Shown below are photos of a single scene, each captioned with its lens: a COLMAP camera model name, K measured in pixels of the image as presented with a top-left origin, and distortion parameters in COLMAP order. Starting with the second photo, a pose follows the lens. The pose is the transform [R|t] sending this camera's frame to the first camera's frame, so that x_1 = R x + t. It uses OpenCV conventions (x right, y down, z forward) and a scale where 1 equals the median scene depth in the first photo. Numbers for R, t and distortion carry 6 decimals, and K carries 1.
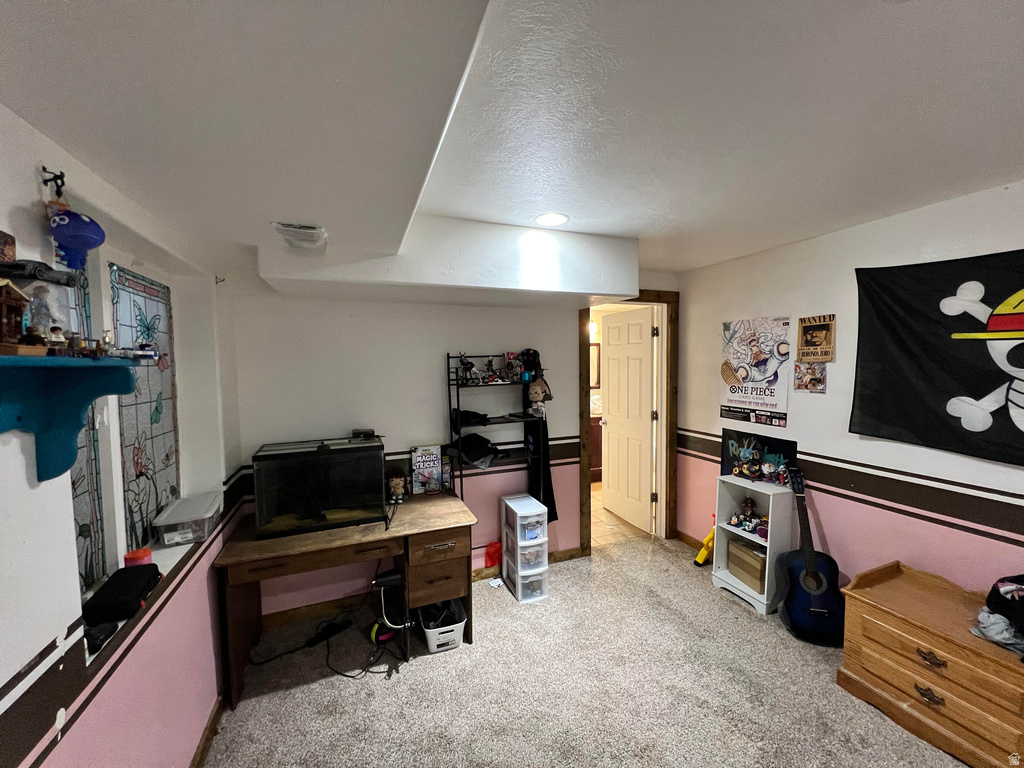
lens RADIAL K [[407.4, 0, 510.7], [0, 407.4, 381.7], [0, 0, 1]] dist [-0.001729, 0.000160]
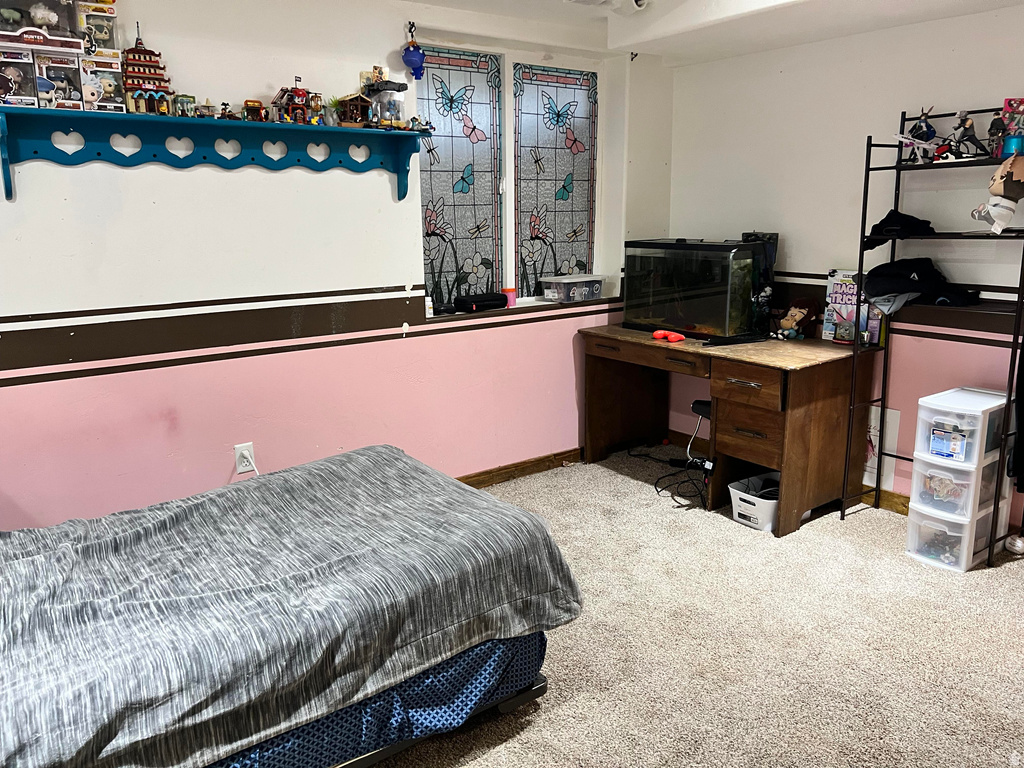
lens RADIAL K [[783.7, 0, 512.0], [0, 783.7, 384.0], [0, 0, 1]] dist [0.033830, -0.006552]
pose [[0.258748, 0.223106, -0.939826, 1.184354], [-0.038468, 0.974569, 0.220763, 0.110836], [0.965179, -0.020969, 0.260750, 0.230605]]
